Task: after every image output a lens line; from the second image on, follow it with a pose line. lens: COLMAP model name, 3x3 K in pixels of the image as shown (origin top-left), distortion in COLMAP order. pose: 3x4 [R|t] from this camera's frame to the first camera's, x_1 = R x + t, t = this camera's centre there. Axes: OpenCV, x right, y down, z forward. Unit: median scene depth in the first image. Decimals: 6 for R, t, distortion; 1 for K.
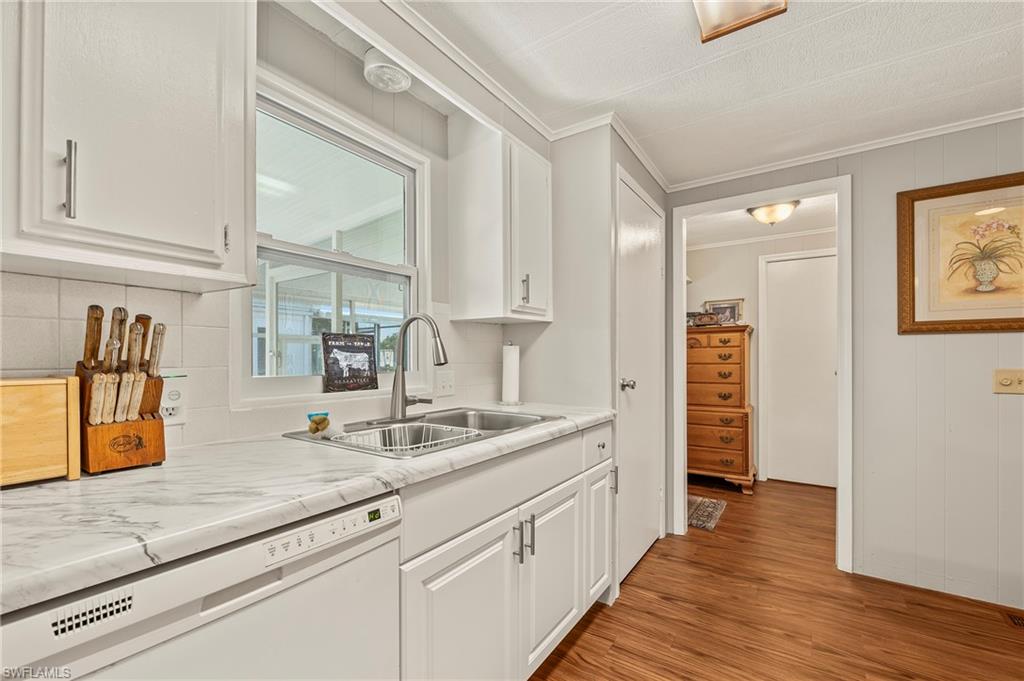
lens RADIAL K [[423.7, 0, 516.1], [0, 423.7, 357.0], [0, 0, 1]] dist [-0.016979, -0.000140]
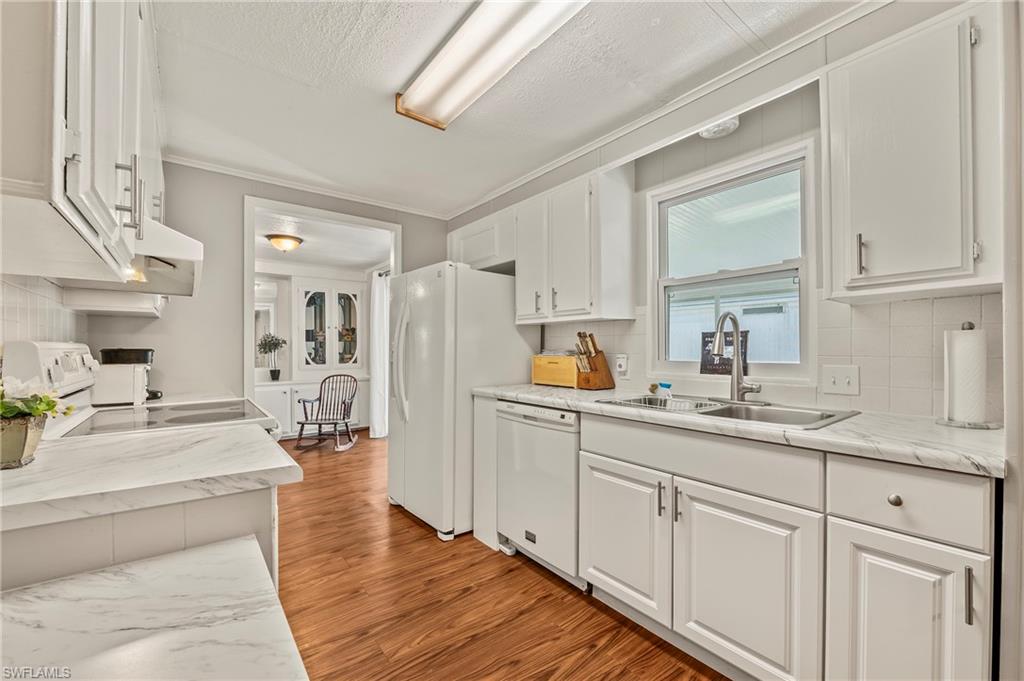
lens RADIAL K [[420.4, 0, 515.2], [0, 420.4, 350.7], [0, 0, 1]] dist [0.001078, 0.000001]
pose [[-0.302628, 0.004303, -0.953099, 0.770185], [0.004231, 0.999986, 0.003172, -0.001276], [0.953099, -0.003073, -0.302642, 0.564722]]
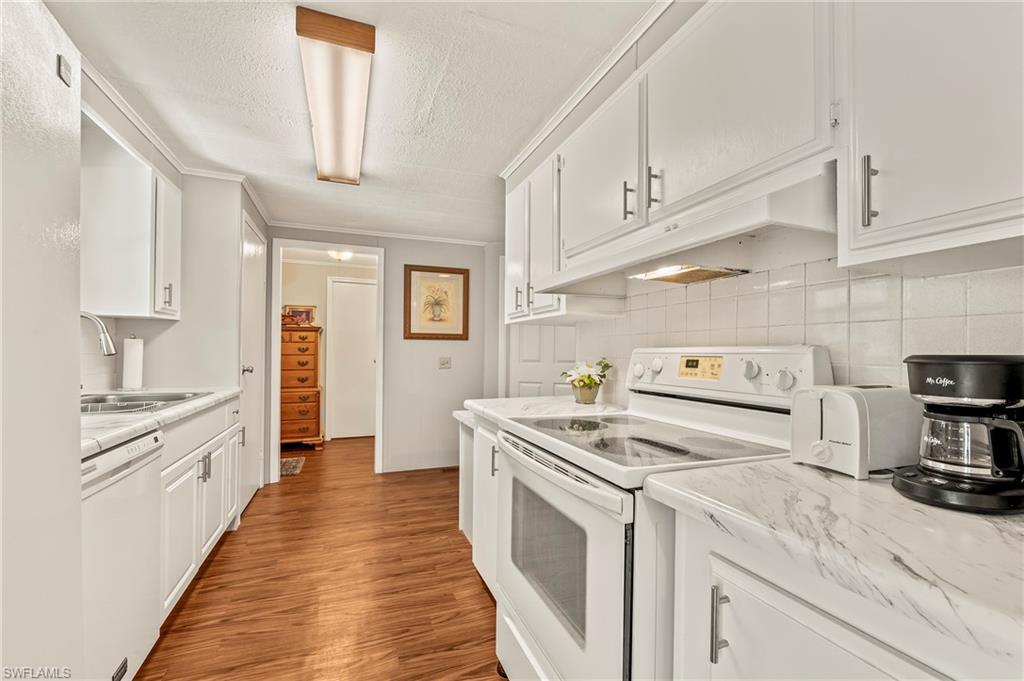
lens RADIAL K [[420.4, 0, 515.2], [0, 420.4, 350.7], [0, 0, 1]] dist [0.001078, 0.000001]
pose [[0.559914, 0.007954, 0.828513, -0.363756], [-0.011088, 0.999936, -0.002106, -0.003240], [-0.828477, -0.008008, 0.559967, -0.466327]]
